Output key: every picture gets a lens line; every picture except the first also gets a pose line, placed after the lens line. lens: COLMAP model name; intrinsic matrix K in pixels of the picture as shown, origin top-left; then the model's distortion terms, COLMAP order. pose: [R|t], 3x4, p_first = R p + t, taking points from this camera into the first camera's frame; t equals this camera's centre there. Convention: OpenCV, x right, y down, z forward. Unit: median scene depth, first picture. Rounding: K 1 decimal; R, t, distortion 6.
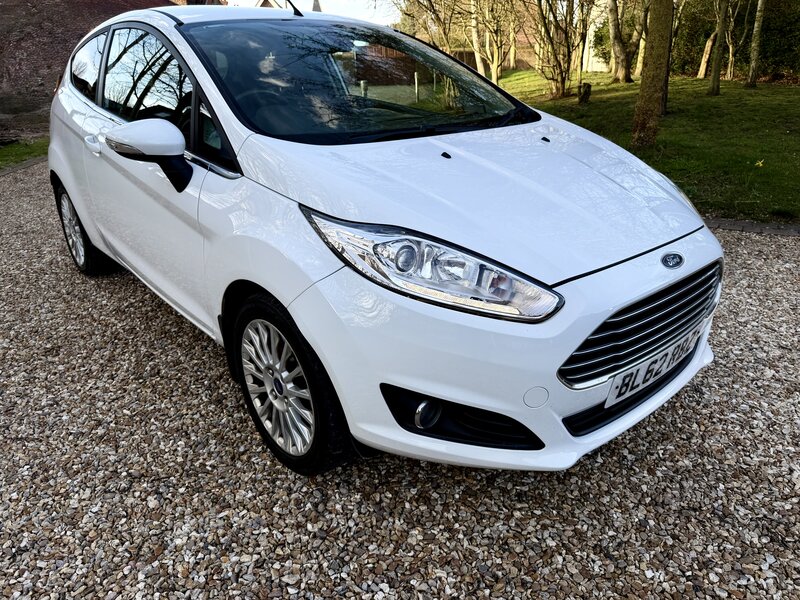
lens RADIAL K [[570.9, 0, 397.4], [0, 570.9, 299.7], [0, 0, 1]] dist [0.043225, -0.054447]
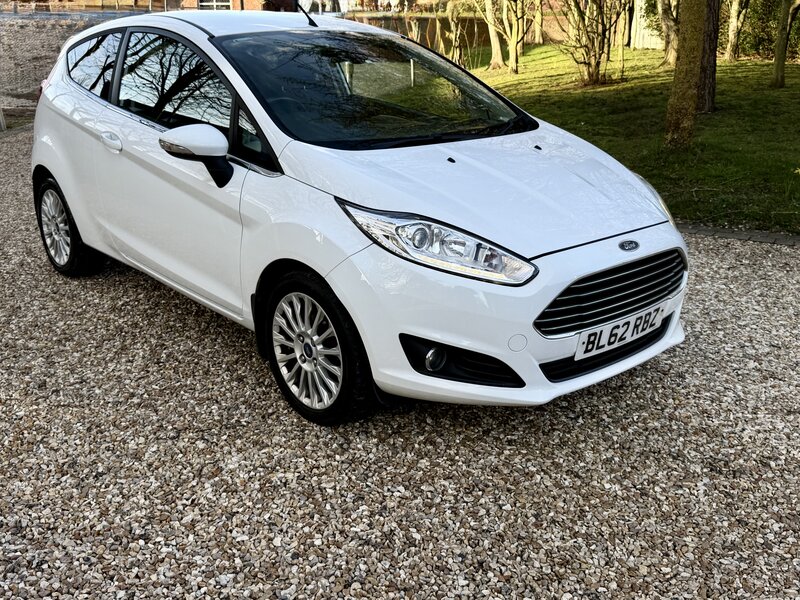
lens RADIAL K [[794.3, 0, 394.9], [0, 794.3, 299.9], [0, 0, 1]] dist [0.176959, -0.376684]
pose [[0.999735, 0.014301, 0.018030, -0.059858], [-0.013104, 0.997811, -0.064821, 0.152545], [-0.018917, 0.064568, 0.997734, -0.661743]]
